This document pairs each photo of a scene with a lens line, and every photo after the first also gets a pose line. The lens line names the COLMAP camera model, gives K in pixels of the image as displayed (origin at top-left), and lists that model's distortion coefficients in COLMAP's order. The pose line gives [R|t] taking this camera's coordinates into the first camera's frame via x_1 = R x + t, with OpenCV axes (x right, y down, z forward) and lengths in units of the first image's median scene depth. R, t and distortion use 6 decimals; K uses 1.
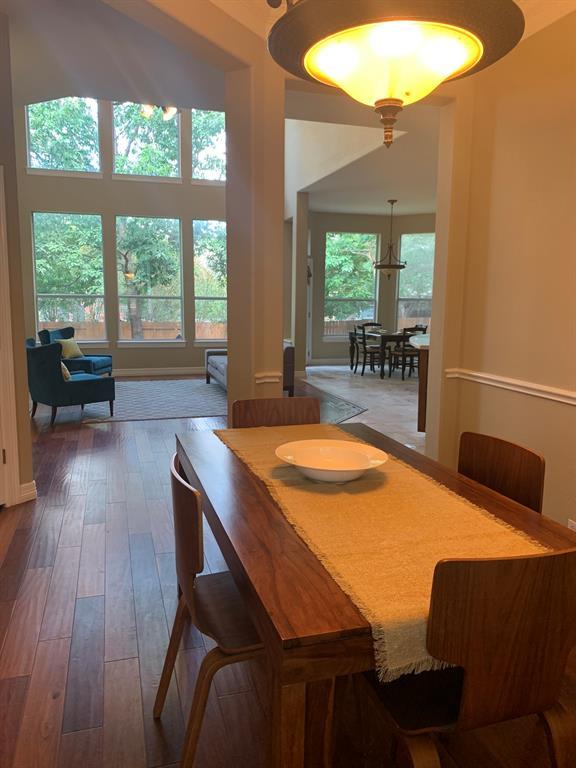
lens RADIAL K [[595.5, 0, 291.9], [0, 595.5, 384.7], [0, 0, 1]] dist [0.023061, -0.015947]
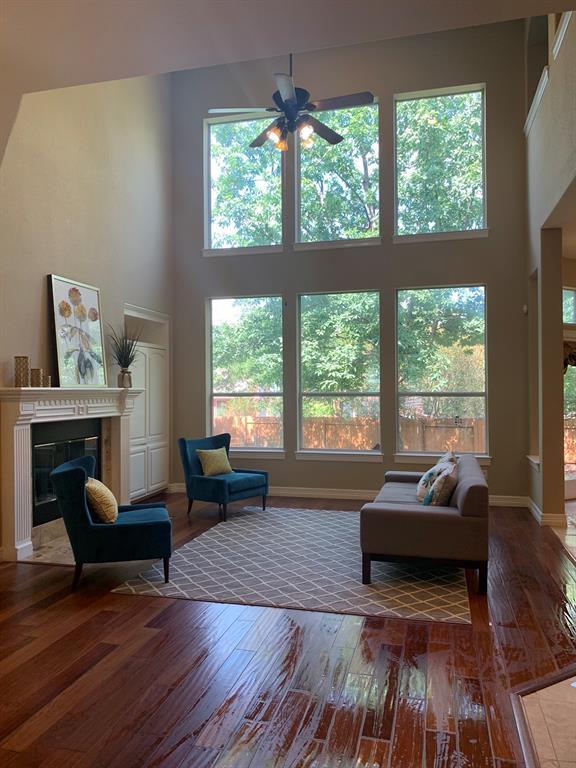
lens RADIAL K [[595.5, 0, 287.5], [0, 595.5, 383.7], [0, 0, 1]] dist [0.023061, -0.015947]
pose [[0.860334, -0.020629, -0.509313, 0.095190], [-0.058213, 0.988667, -0.138378, -0.052362], [0.506396, 0.148699, 0.849383, 0.329074]]
